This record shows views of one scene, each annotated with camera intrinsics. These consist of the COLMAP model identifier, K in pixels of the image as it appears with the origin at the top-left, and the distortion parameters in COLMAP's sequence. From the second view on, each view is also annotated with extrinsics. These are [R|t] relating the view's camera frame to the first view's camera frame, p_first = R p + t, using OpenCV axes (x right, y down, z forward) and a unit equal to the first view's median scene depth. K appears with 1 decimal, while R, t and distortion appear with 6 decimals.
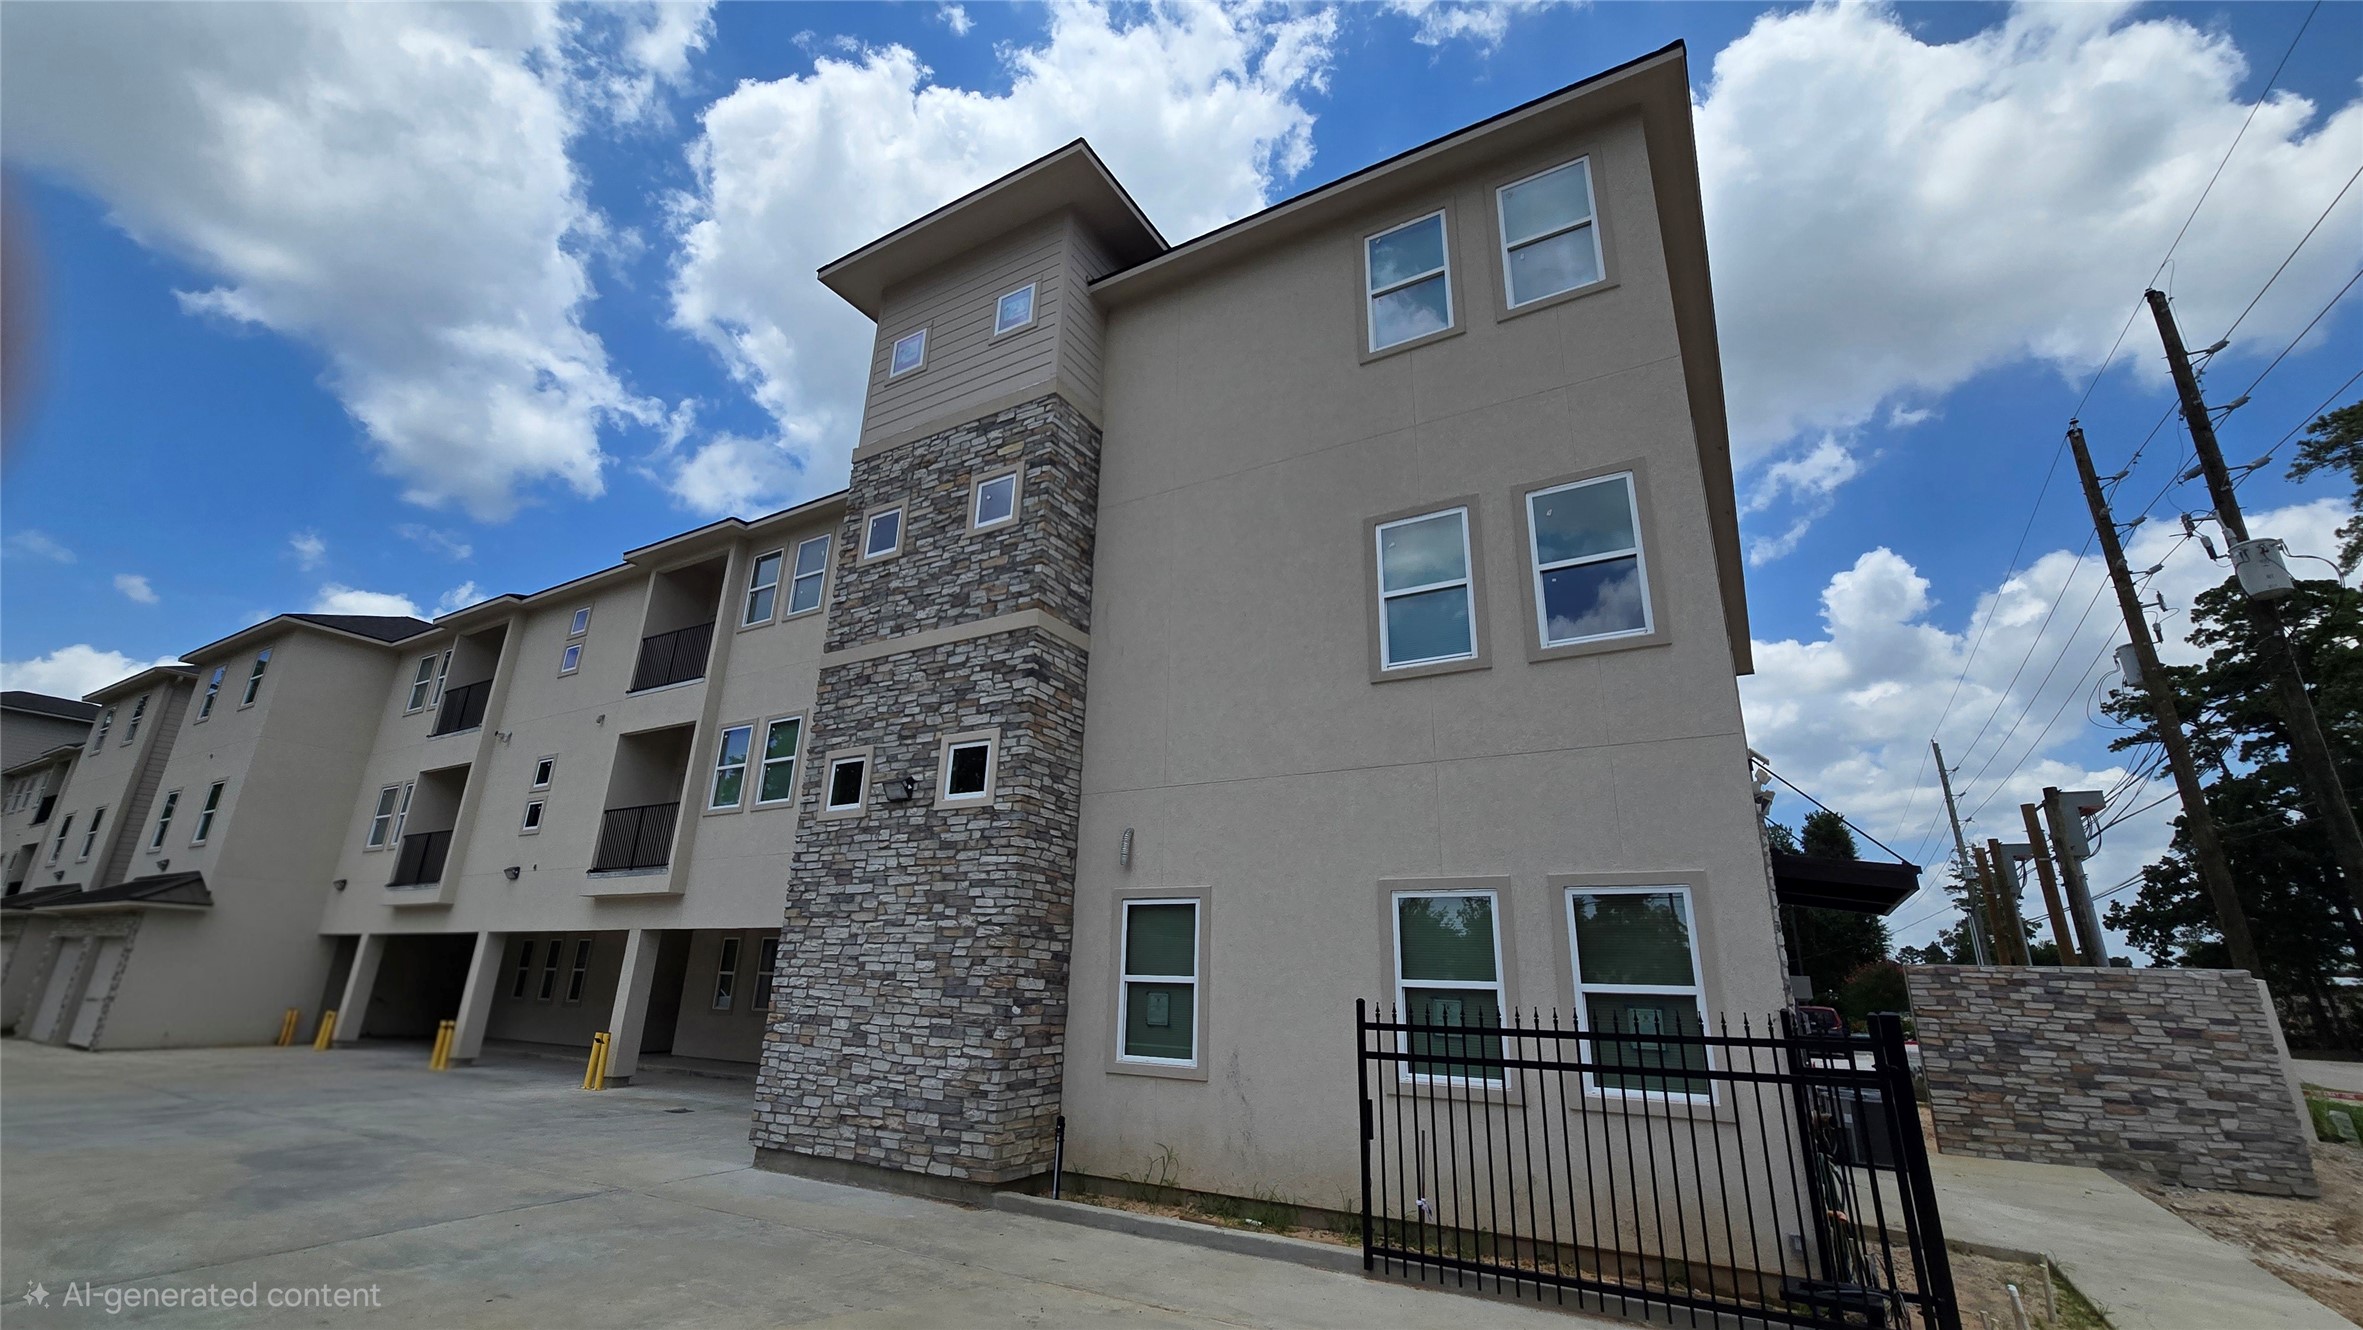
lens RADIAL K [[963.1, 0, 1181.5], [0, 963.1, 665.0], [0, 0, 1]] dist [-0.001434, -0.000294]
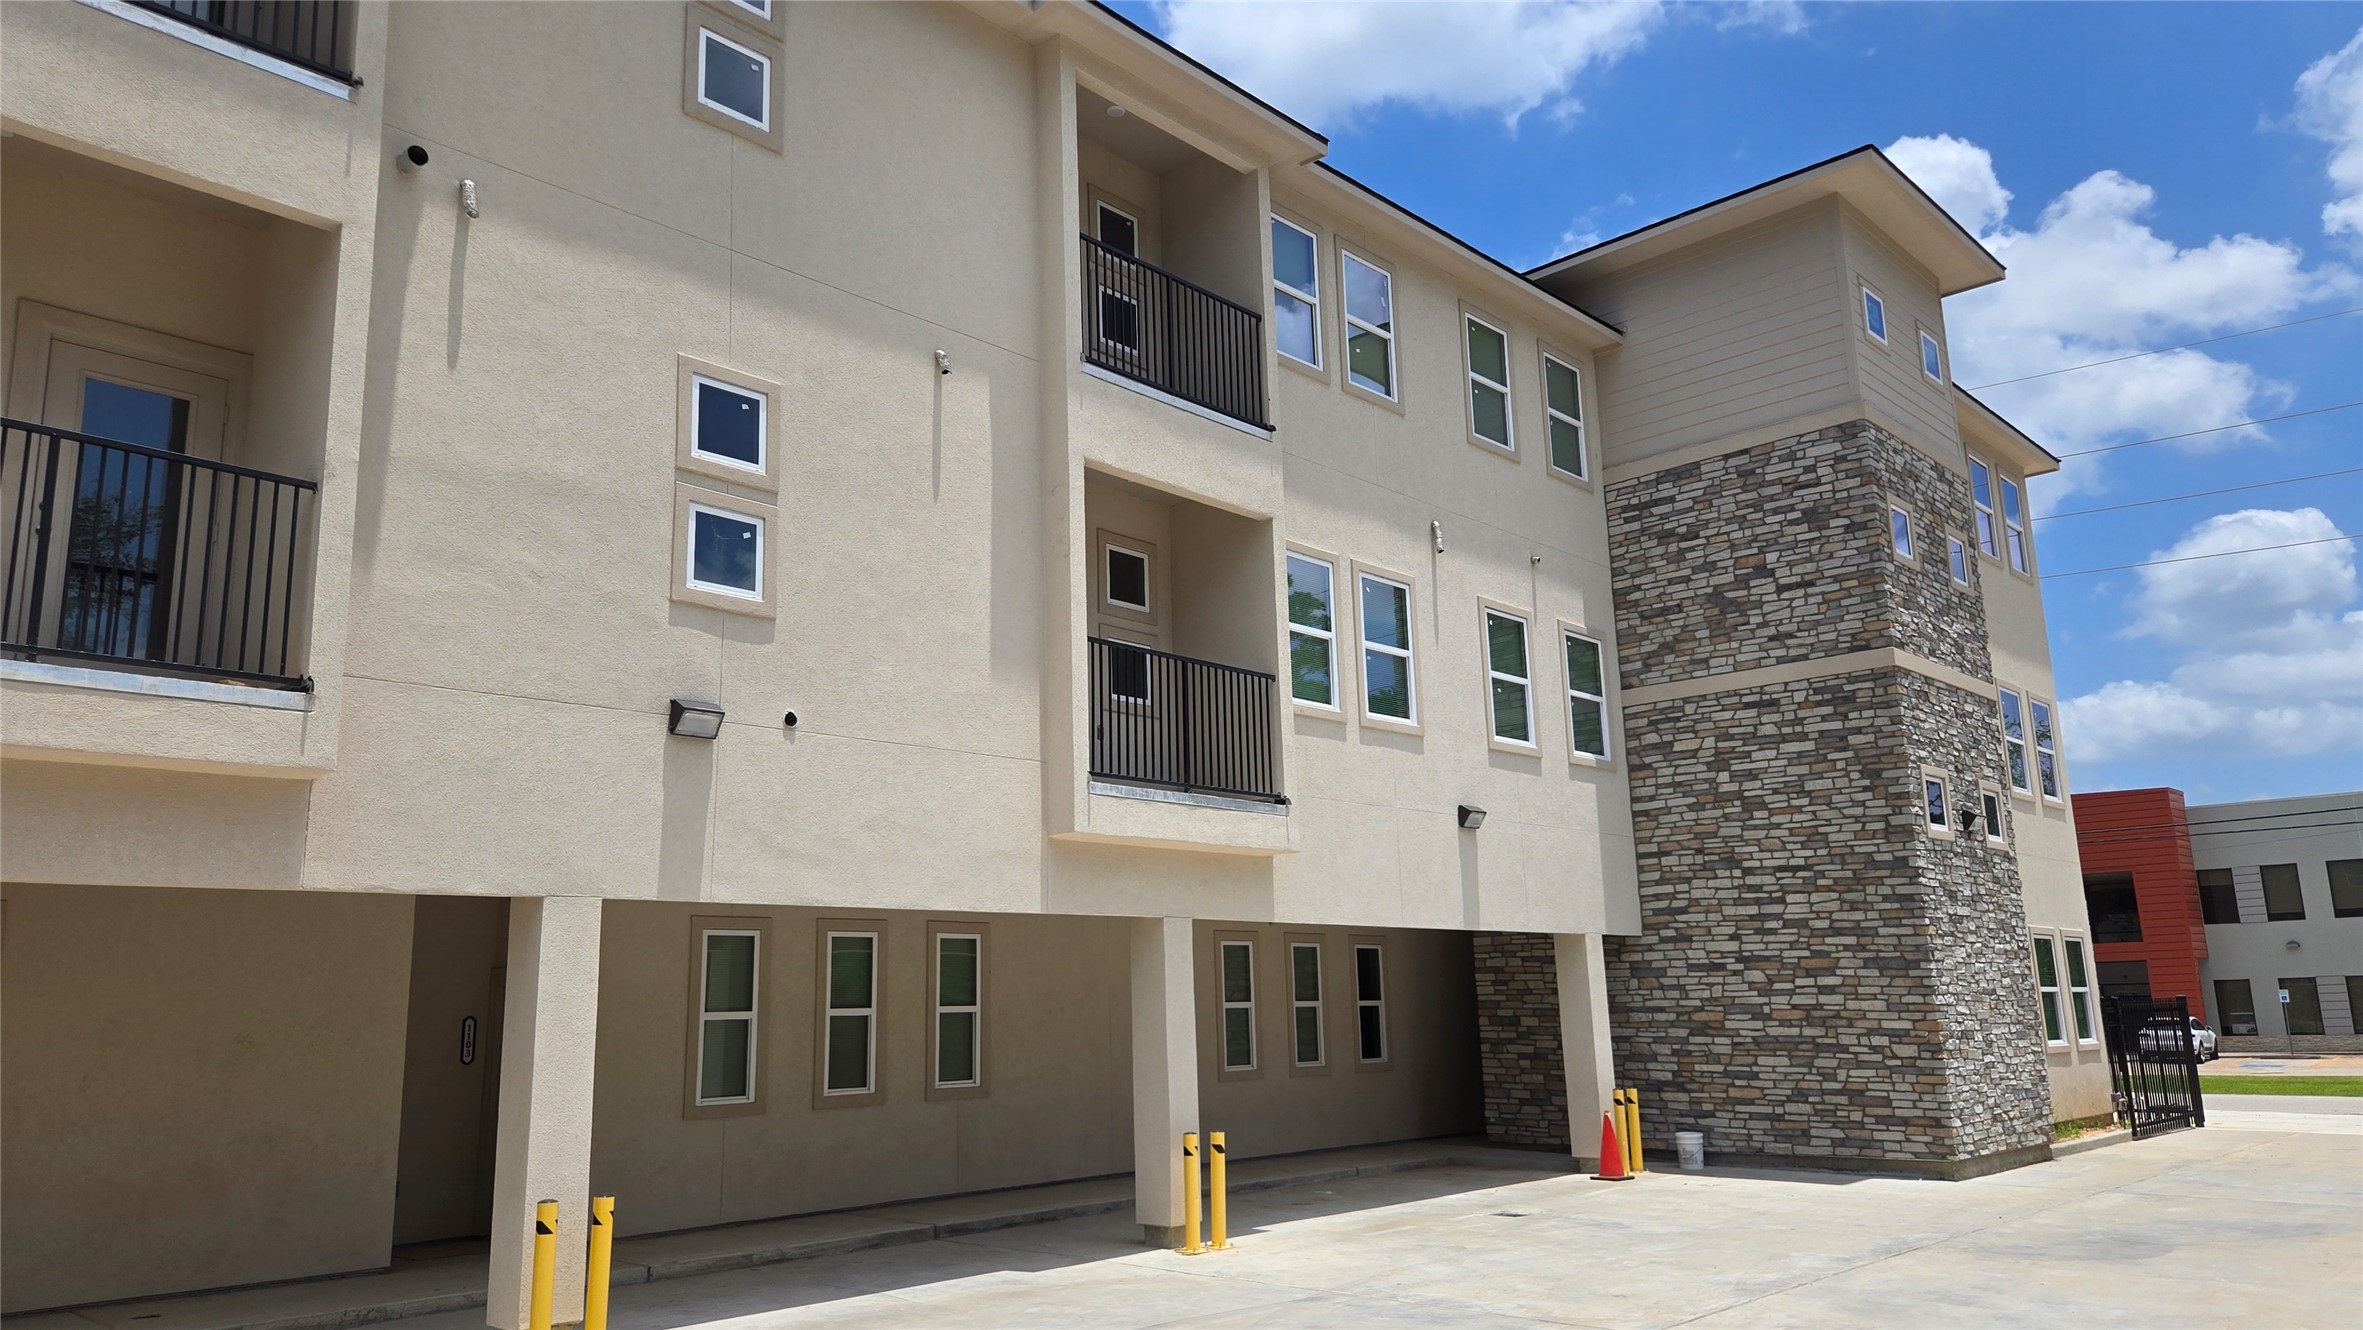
lens RADIAL K [[1673.9, 0, 1181.5], [0, 1673.9, 665.0], [0, 0, 1]] dist [0.063580, -0.000413]
pose [[0.202753, 0.181340, 0.962293, -1.358583], [-0.280600, 0.952253, -0.120327, 0.250943], [-0.938166, -0.245623, 0.243956, 0.810043]]
